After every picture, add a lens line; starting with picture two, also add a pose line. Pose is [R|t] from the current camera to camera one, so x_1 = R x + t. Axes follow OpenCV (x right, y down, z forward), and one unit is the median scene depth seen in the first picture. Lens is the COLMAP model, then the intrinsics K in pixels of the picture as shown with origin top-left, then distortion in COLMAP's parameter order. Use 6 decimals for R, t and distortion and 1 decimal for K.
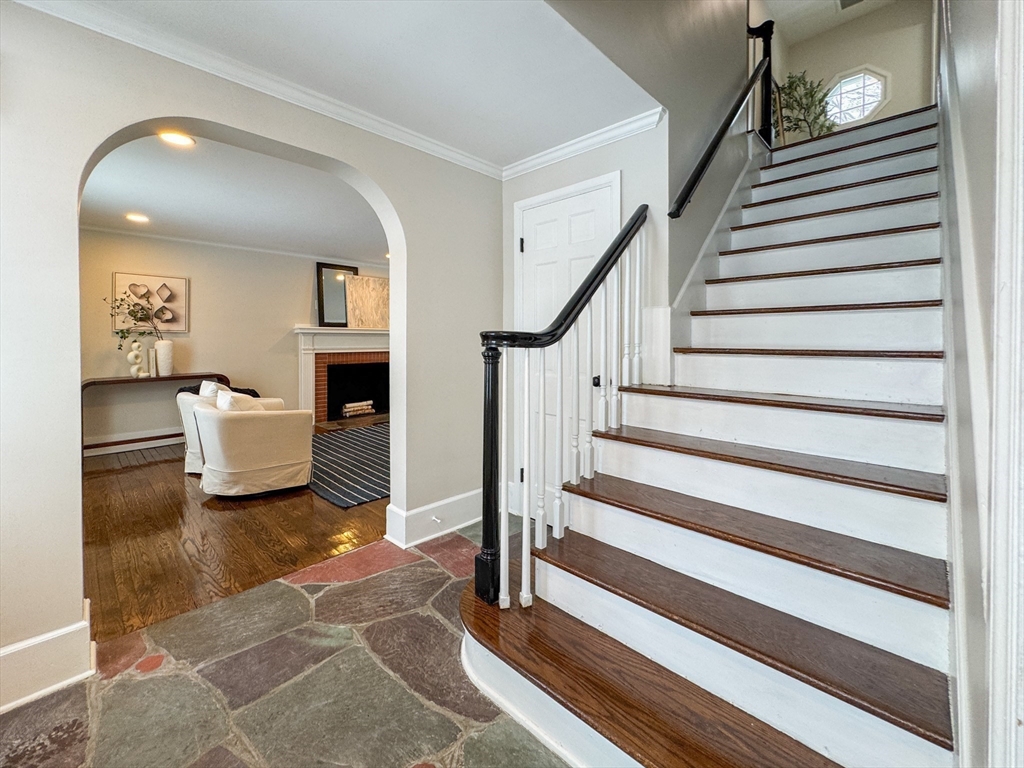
lens RADIAL K [[426.1, 0, 508.8], [0, 426.1, 340.9], [0, 0, 1]] dist [-0.000255, 0.000068]
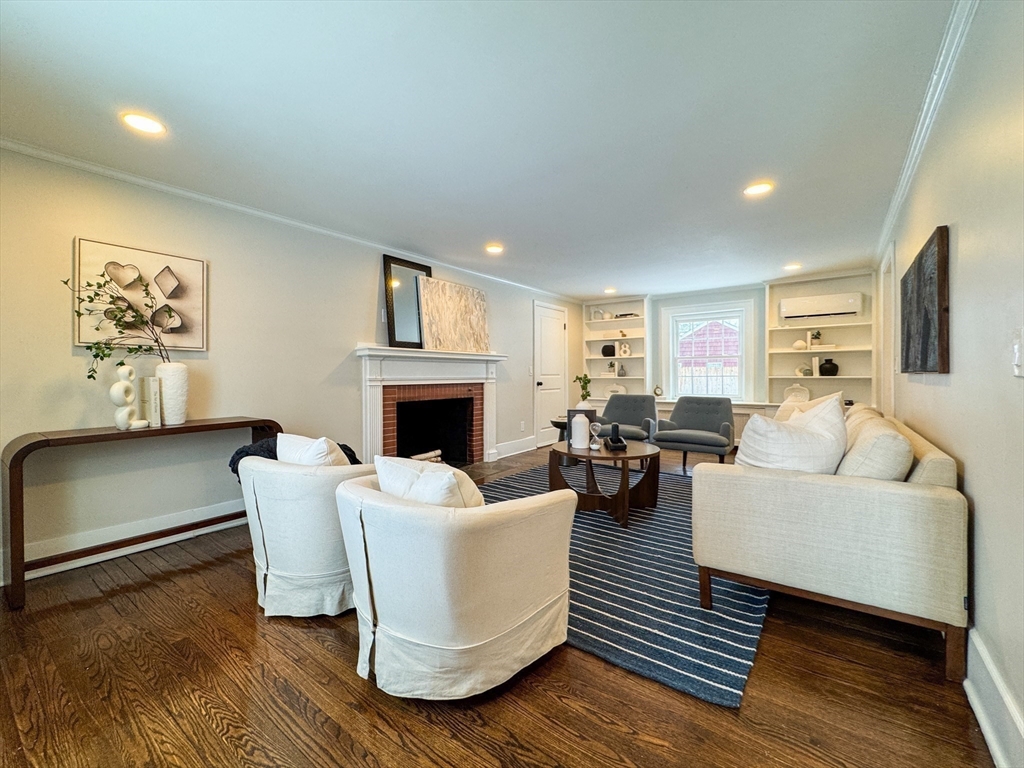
lens RADIAL K [[417.1, 0, 504.3], [0, 417.1, 377.6], [0, 0, 1]] dist [-0.000848, -0.000096]
pose [[0.990086, -0.006563, 0.140310, -0.449727], [0.006488, 0.999978, 0.000986, 0.020980], [-0.140313, -0.000066, 0.990107, 0.384468]]
